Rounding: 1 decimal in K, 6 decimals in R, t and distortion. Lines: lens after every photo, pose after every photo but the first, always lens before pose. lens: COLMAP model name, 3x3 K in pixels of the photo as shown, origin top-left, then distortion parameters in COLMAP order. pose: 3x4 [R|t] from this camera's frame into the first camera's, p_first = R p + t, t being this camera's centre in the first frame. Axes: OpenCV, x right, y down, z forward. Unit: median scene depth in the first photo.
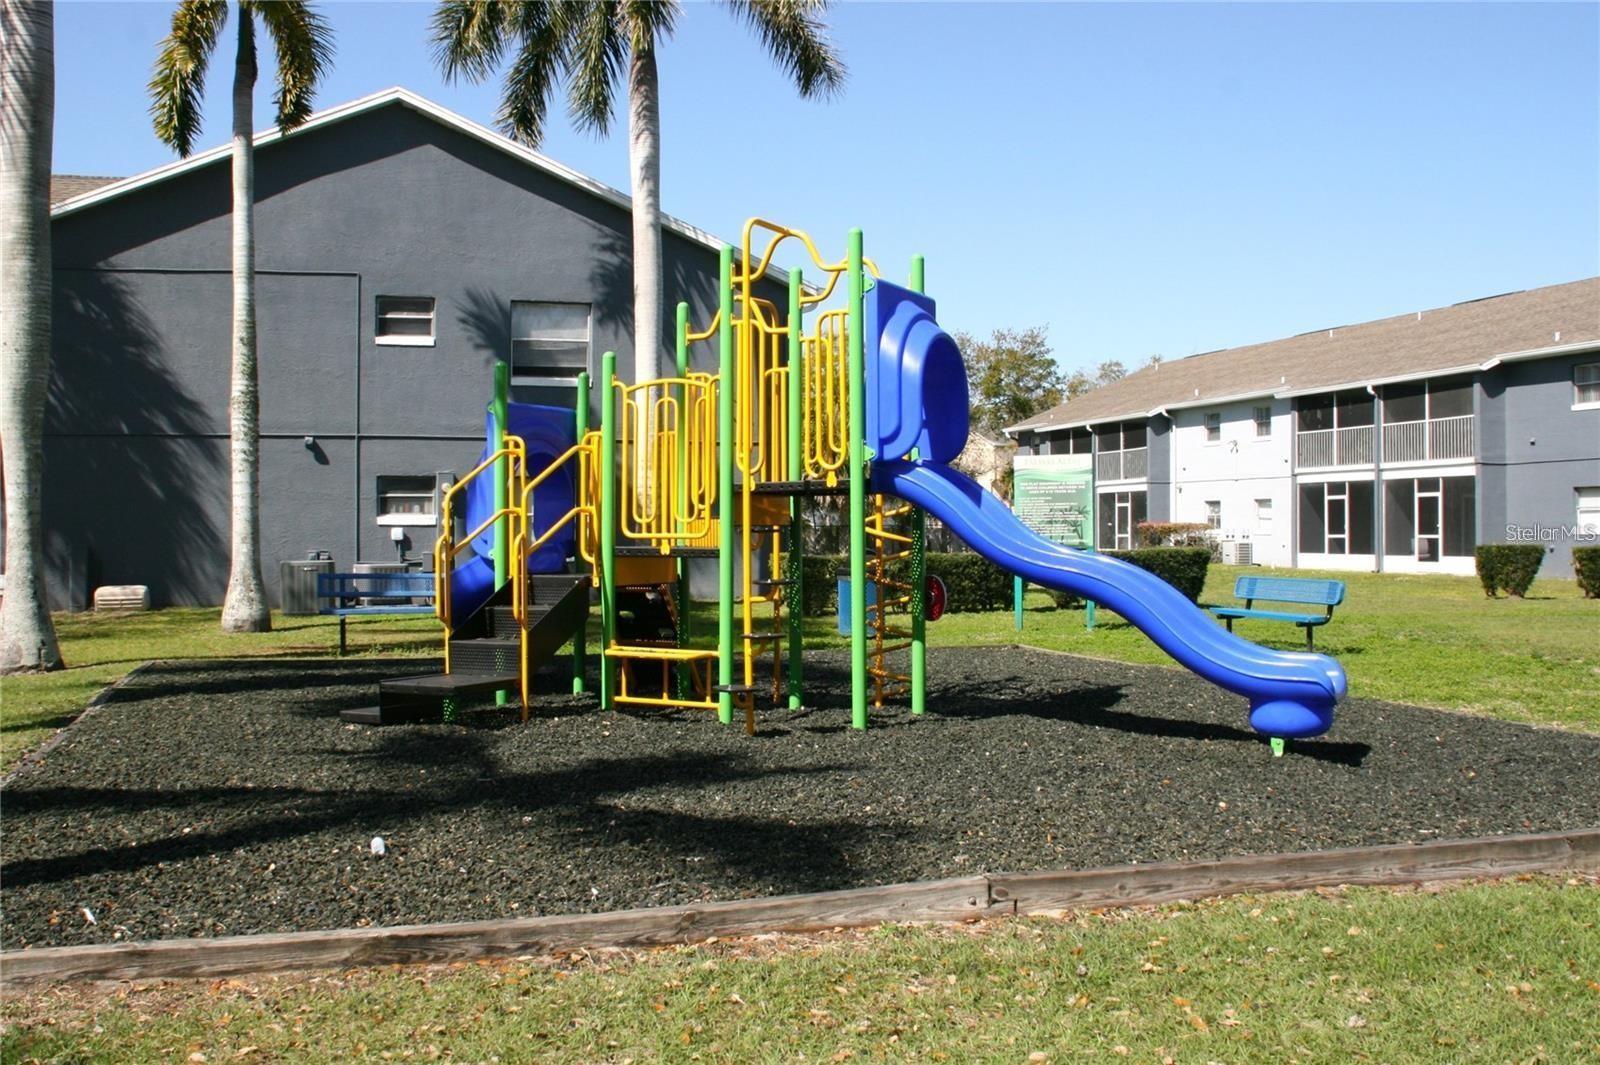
lens RADIAL K [[1468.5, 0, 800.9], [0, 1468.5, 554.3], [0, 0, 1]] dist [-0.552612, 1.178696]
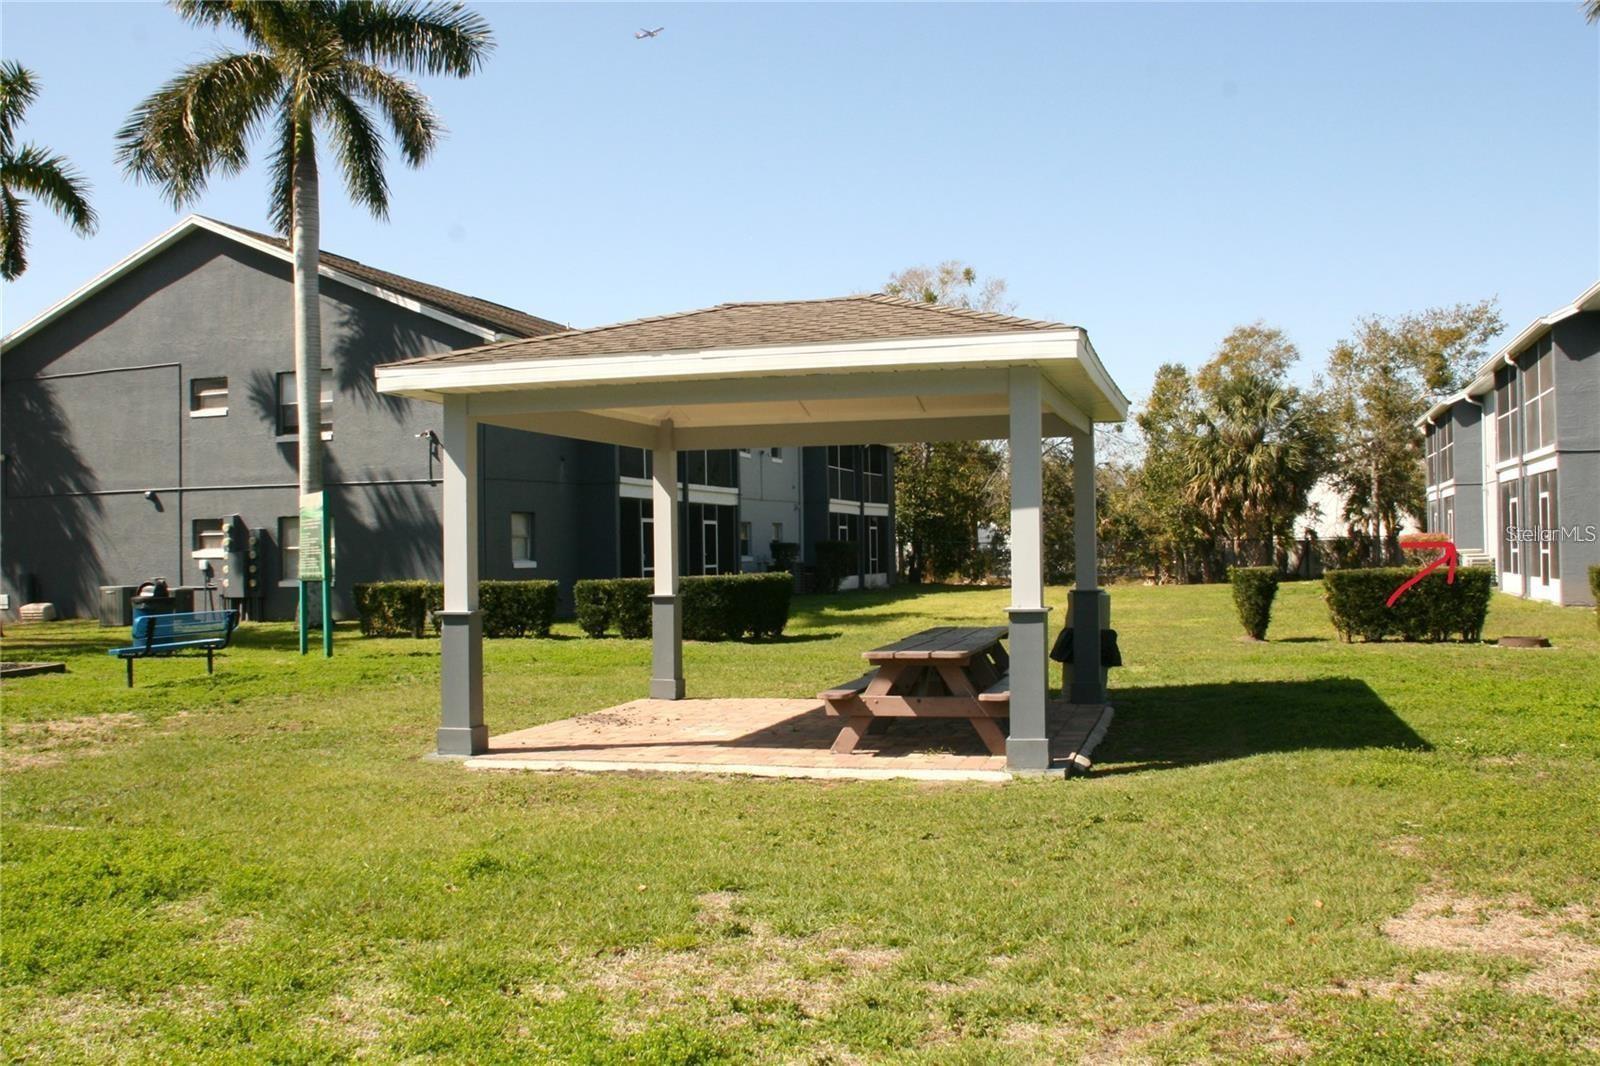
lens RADIAL K [[1454.8, 0, 800.0], [0, 1454.8, 533.0], [0, 0, 1]] dist [-0.178181, 0.182521]
pose [[0.828036, -0.015922, -0.560449, 0.888868], [0.004093, 0.999742, -0.022354, -0.012295], [0.560660, 0.016216, 0.827888, 0.238216]]
